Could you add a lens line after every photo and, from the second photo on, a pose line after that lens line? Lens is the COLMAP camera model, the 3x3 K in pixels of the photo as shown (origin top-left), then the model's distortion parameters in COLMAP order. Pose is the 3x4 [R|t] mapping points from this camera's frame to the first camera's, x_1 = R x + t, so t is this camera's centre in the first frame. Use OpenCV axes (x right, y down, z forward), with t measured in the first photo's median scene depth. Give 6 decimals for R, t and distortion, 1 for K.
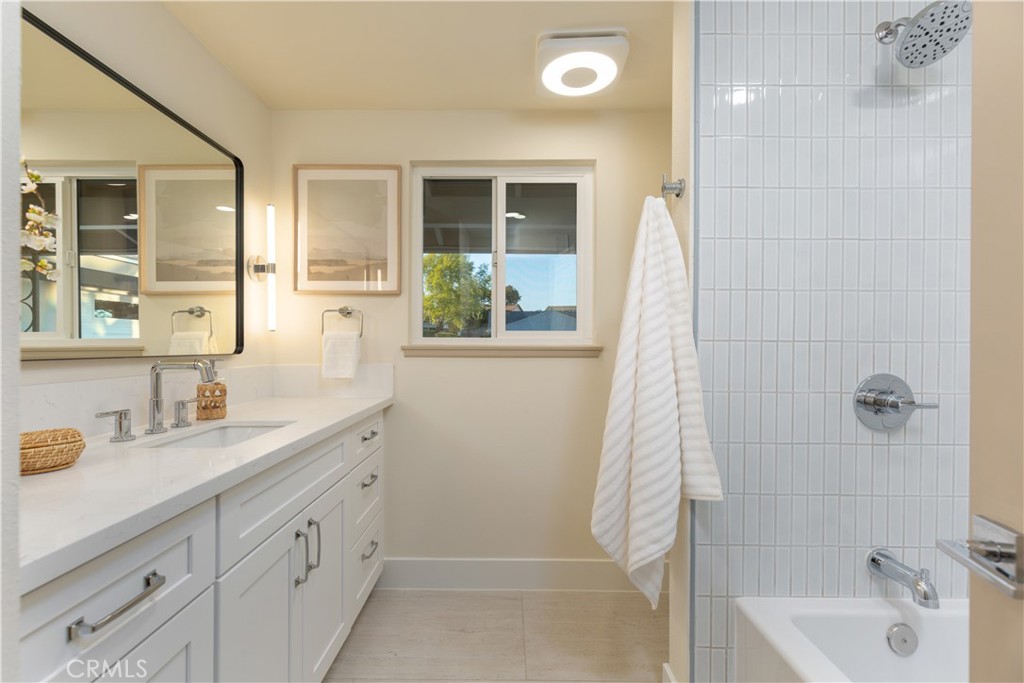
lens RADIAL K [[460.4, 0, 509.8], [0, 460.4, 346.3], [0, 0, 1]] dist [-0.000177, 0.000010]
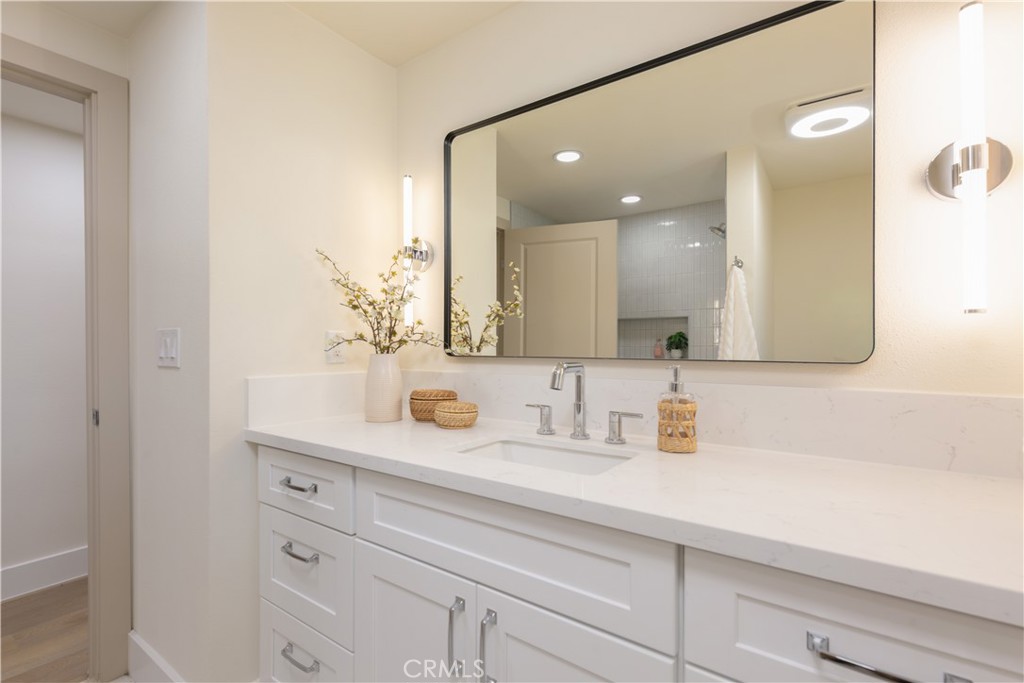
lens RADIAL K [[460.4, 0, 512.7], [0, 460.4, 342.8], [0, 0, 1]] dist [-0.000177, 0.000010]
pose [[-0.577988, -0.001056, -0.816045, 0.093450], [-0.003865, 0.999991, 0.001443, -0.010715], [0.816036, 0.003988, -0.577987, 1.483183]]
